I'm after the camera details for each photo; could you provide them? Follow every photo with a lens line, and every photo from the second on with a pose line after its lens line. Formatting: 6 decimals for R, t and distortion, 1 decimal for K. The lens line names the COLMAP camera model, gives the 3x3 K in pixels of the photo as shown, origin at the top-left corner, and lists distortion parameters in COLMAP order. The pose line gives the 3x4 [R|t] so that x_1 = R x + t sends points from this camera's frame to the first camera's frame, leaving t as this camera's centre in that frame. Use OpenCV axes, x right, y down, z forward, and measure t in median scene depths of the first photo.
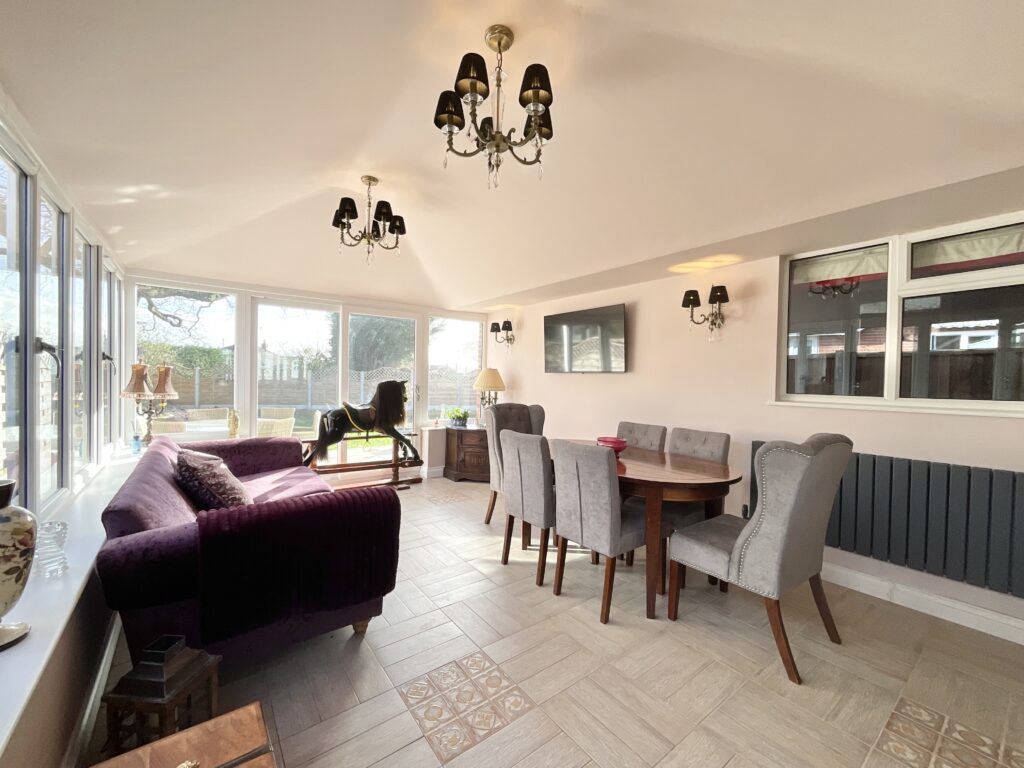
lens RADIAL K [[417.6, 0, 512.0], [0, 417.6, 384.0], [0, 0, 1]] dist [0.000649, 0.000168]
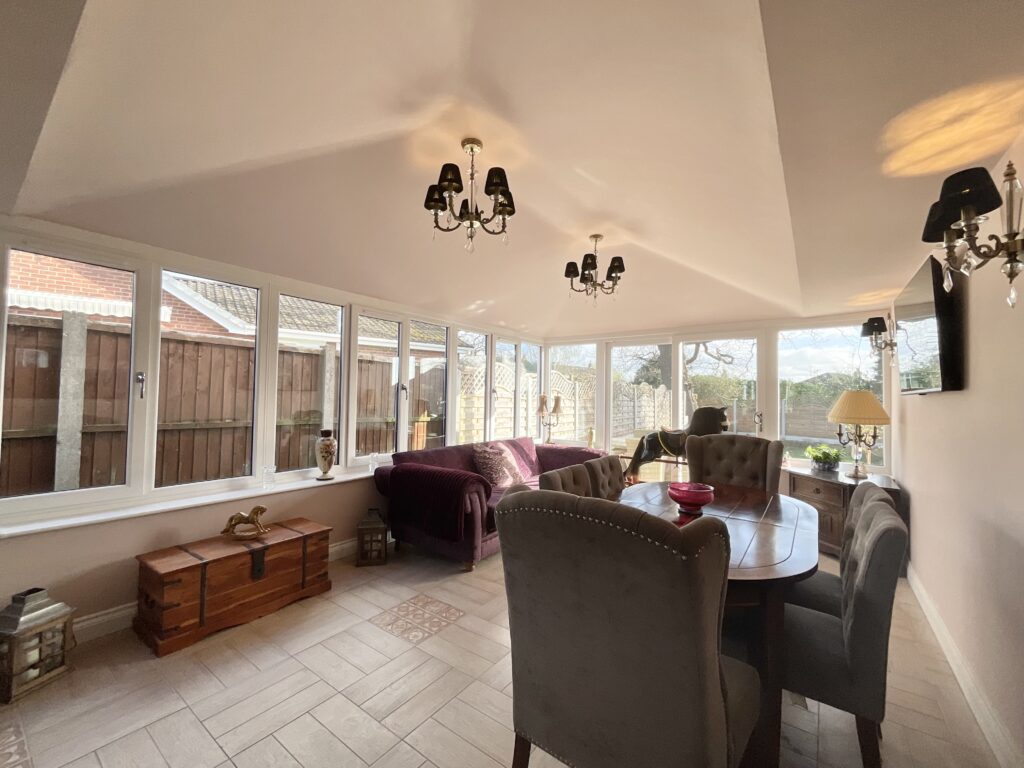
lens RADIAL K [[417.6, 0, 512.0], [0, 417.6, 384.0], [0, 0, 1]] dist [0.000649, 0.000168]
pose [[0.281632, -0.047109, -0.958365, 0.600367], [-0.026877, 0.998015, -0.056957, 0.006494], [0.959146, 0.041799, 0.279806, 0.370447]]
